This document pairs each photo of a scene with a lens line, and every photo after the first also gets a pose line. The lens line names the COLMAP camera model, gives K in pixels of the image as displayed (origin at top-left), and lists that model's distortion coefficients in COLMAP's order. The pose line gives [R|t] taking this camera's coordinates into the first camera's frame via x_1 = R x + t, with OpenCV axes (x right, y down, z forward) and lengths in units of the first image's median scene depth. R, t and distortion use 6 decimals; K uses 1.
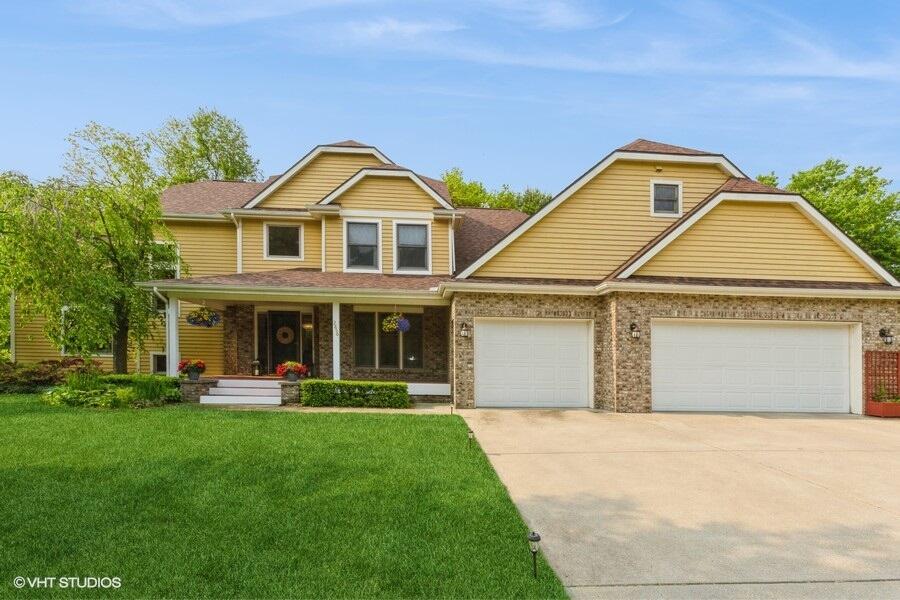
lens RADIAL K [[413.8, 0, 456.2], [0, 413.8, 376.1], [0, 0, 1]] dist [0.001902, 0.000127]
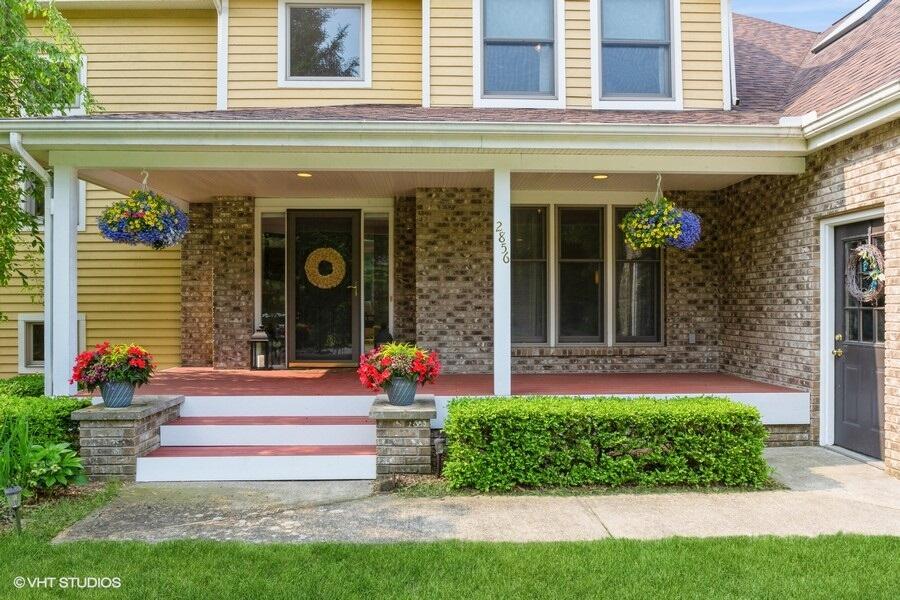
lens RADIAL K [[634.8, 0, 448.7], [0, 634.8, 300.2], [0, 0, 1]] dist [-0.028670, -0.004830]
pose [[0.997555, -0.019892, -0.066996, -0.271942], [0.016555, 0.998612, -0.050010, -0.036623], [0.067898, 0.048778, 0.996499, 0.417577]]
